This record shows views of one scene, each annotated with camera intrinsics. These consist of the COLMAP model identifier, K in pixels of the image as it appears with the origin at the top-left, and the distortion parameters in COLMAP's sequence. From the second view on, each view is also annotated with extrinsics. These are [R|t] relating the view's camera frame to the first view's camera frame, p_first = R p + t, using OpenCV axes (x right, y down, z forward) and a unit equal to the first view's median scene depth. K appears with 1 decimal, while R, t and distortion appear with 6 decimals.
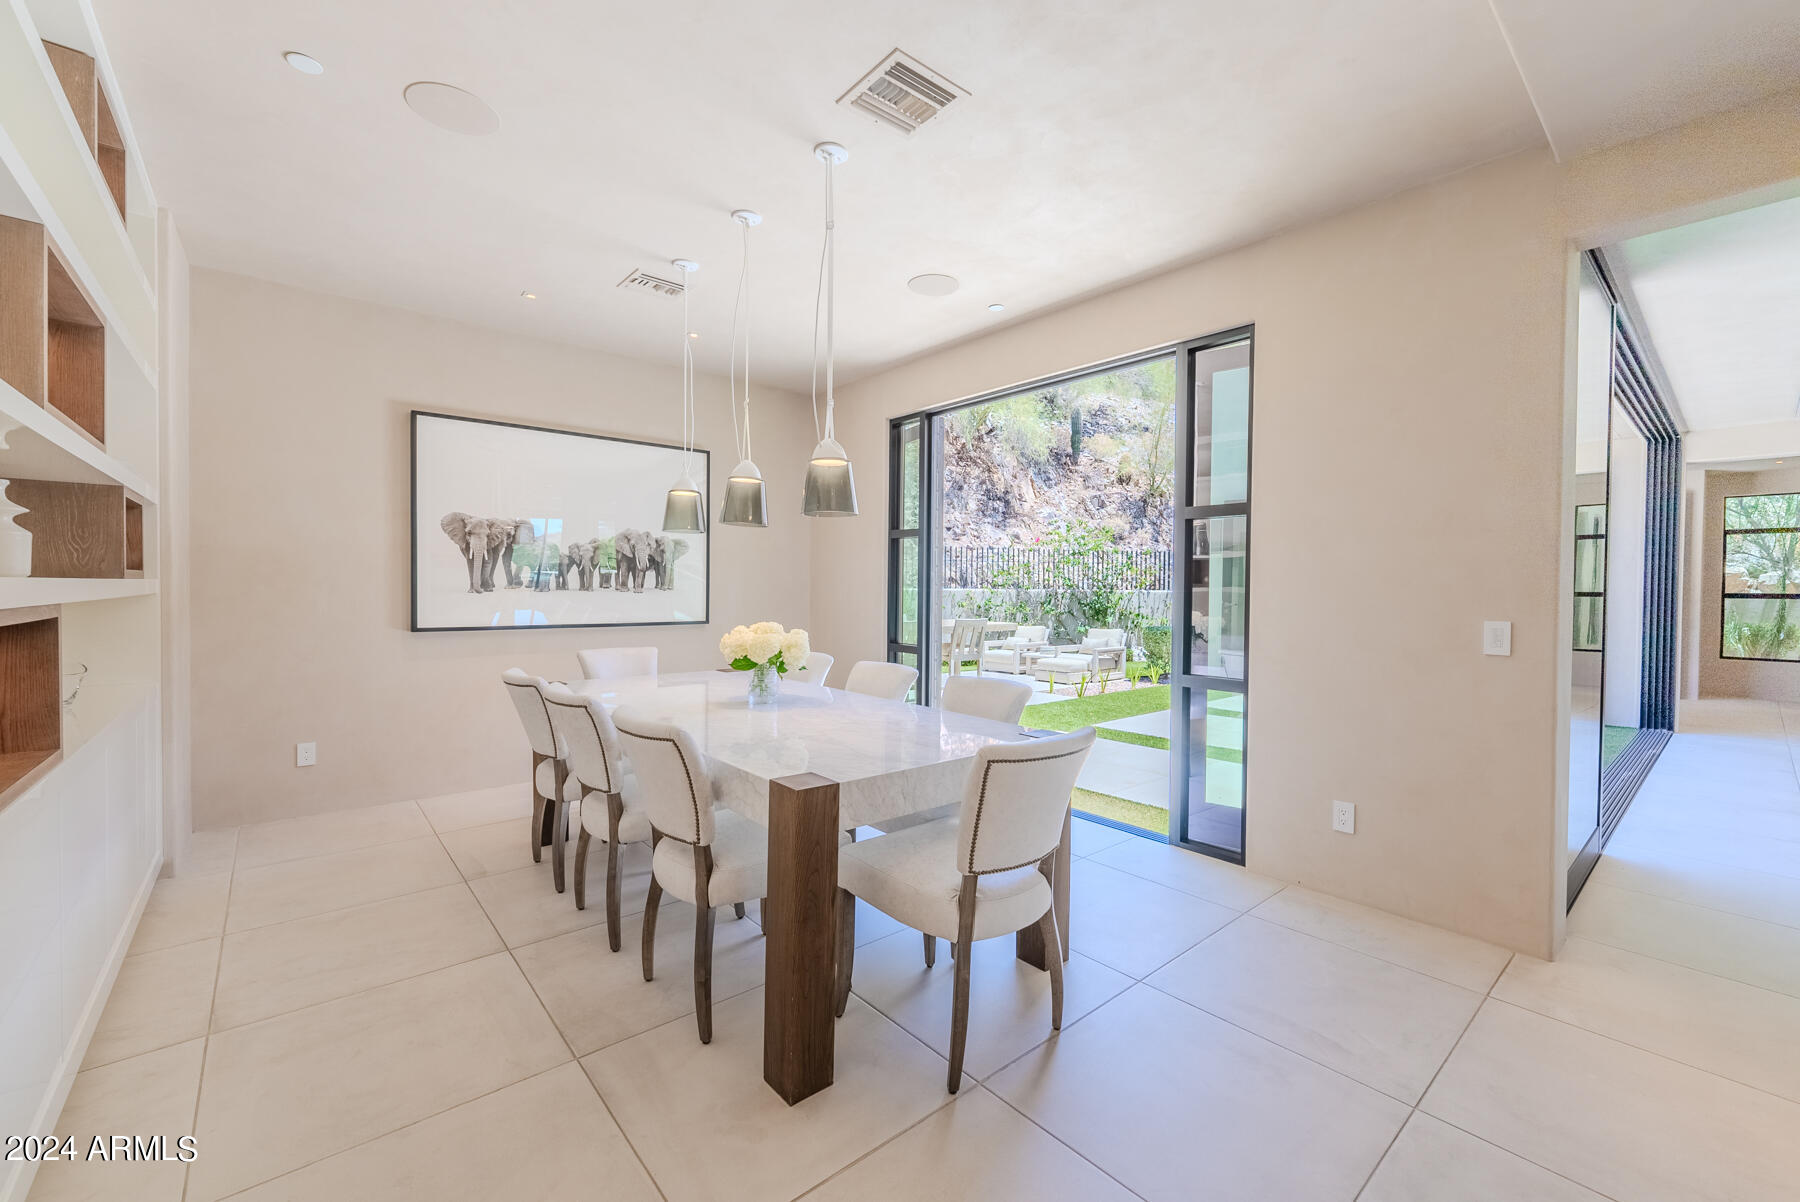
lens RADIAL K [[743.4, 0, 906.2], [0, 743.4, 597.8], [0, 0, 1]] dist [0.006248, -0.001493]
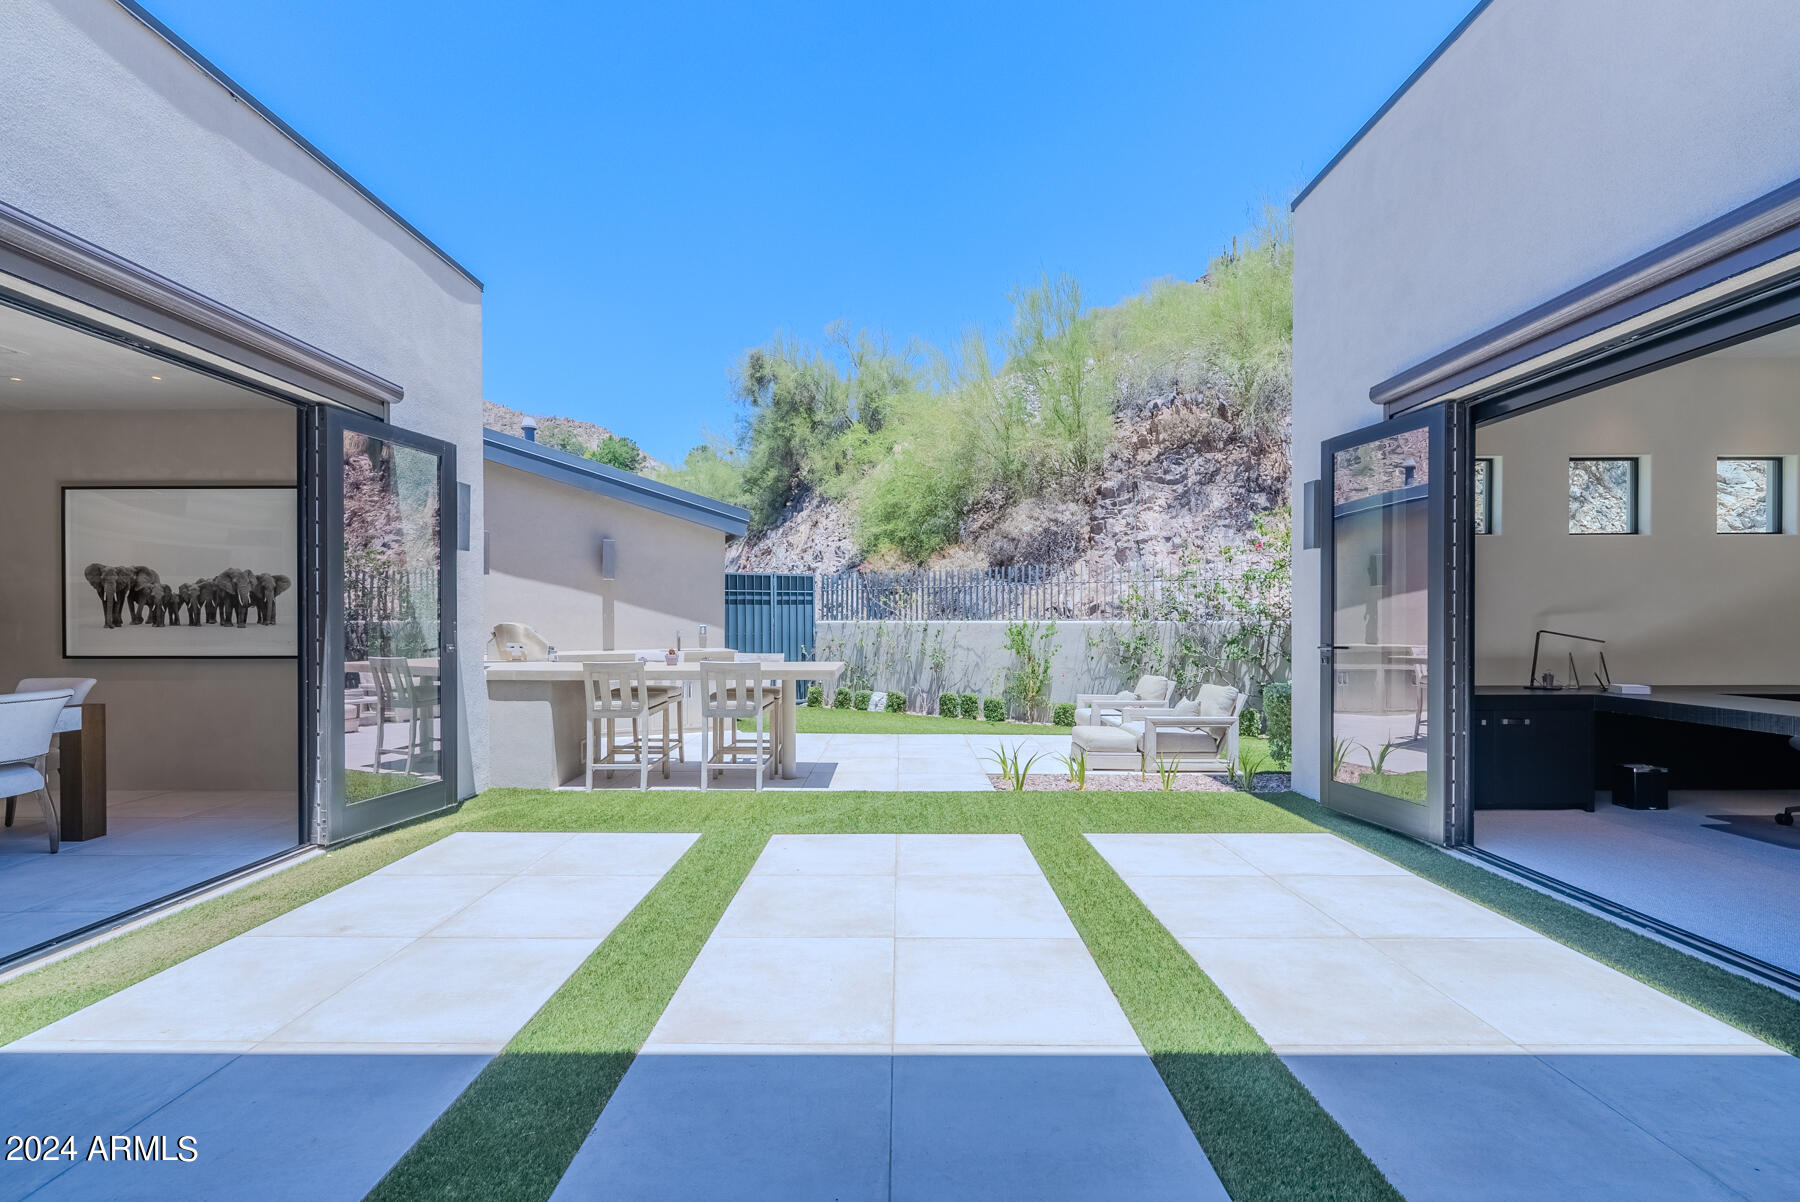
lens RADIAL K [[743.4, 0, 883.9], [0, 743.4, 623.6], [0, 0, 1]] dist [0.006248, -0.001493]
pose [[0.744315, -0.008355, -0.667776, 1.103606], [-0.000612, 0.999913, -0.013193, 0.001103], [0.667828, 0.010228, 0.744245, 0.874513]]
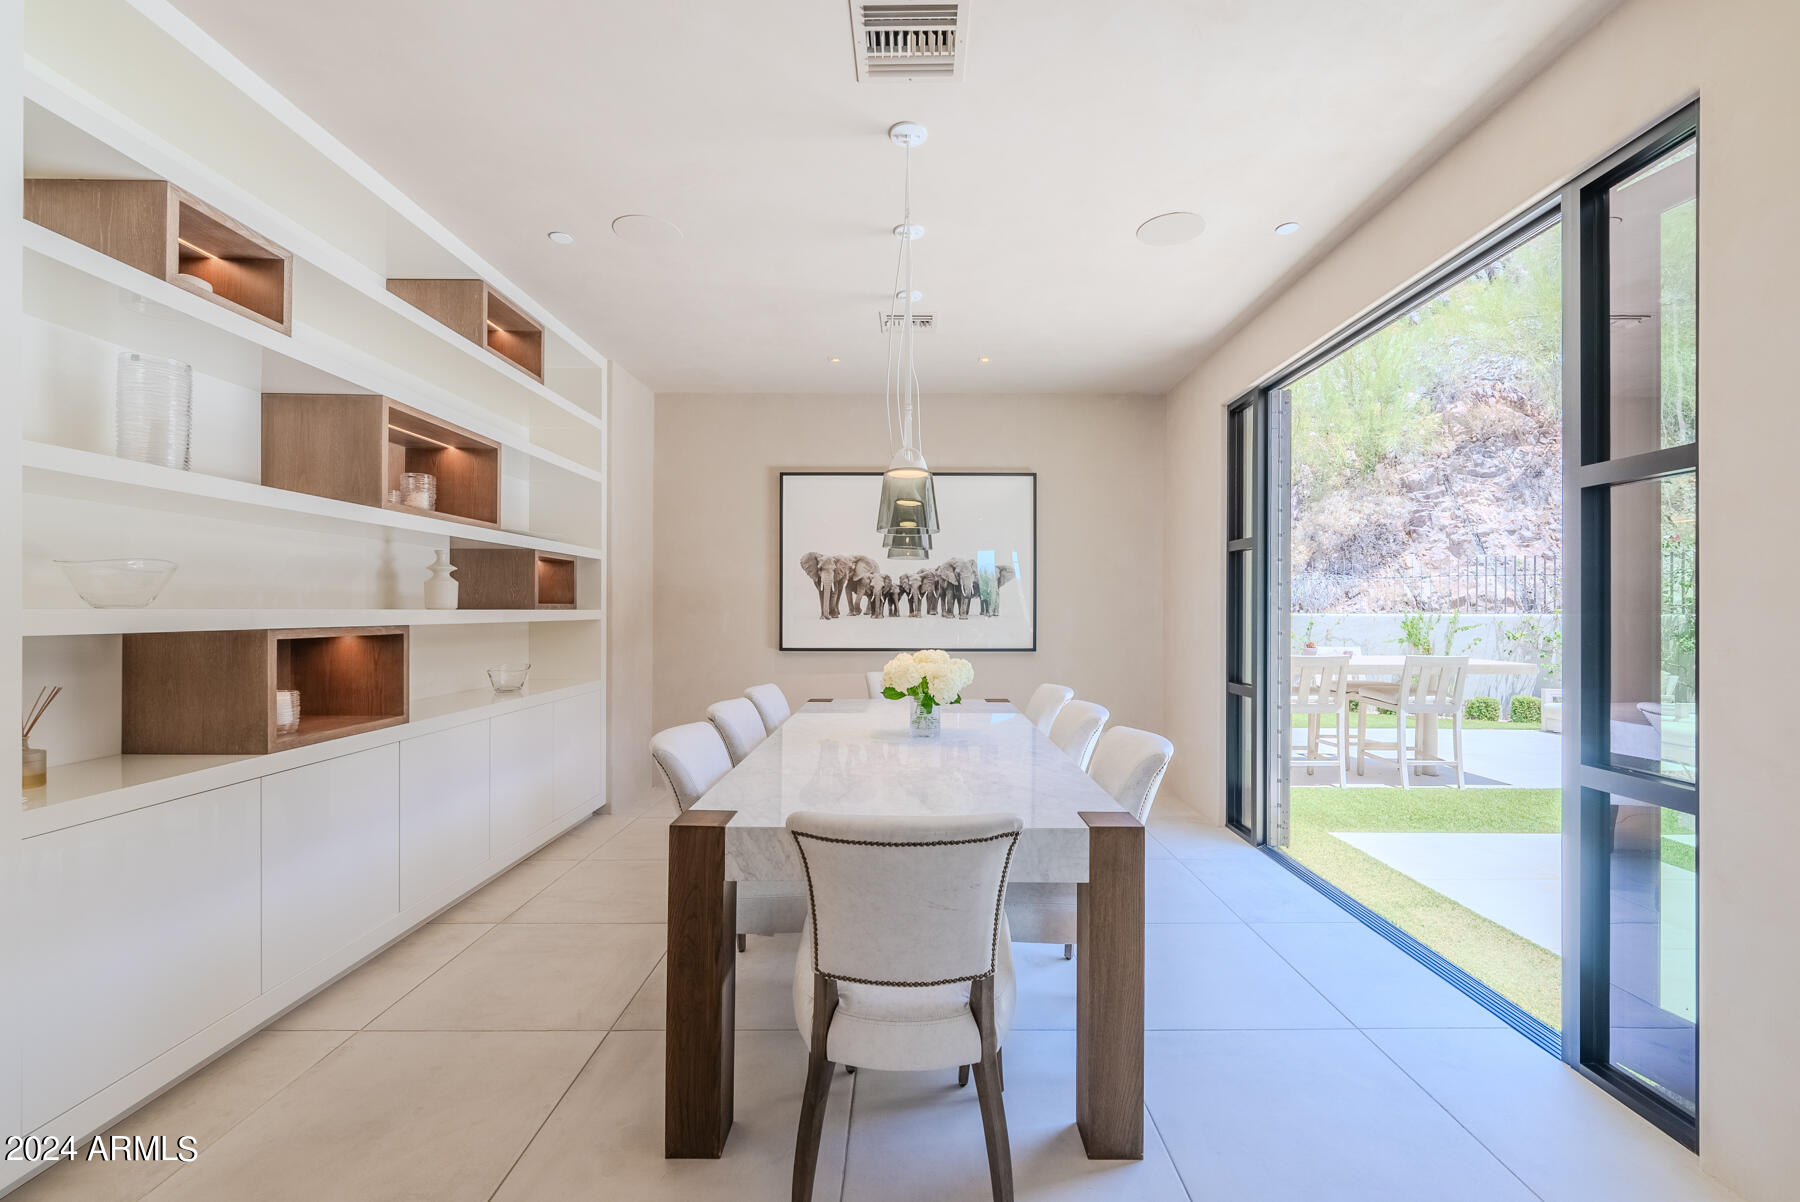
lens RADIAL K [[743.4, 0, 901.8], [0, 743.4, 608.9], [0, 0, 1]] dist [0.006248, -0.001493]
pose [[0.757296, -0.009024, -0.653009, 0.264272], [-0.004795, 0.999801, -0.019377, -0.000701], [0.653054, 0.017805, 0.757102, 0.174649]]
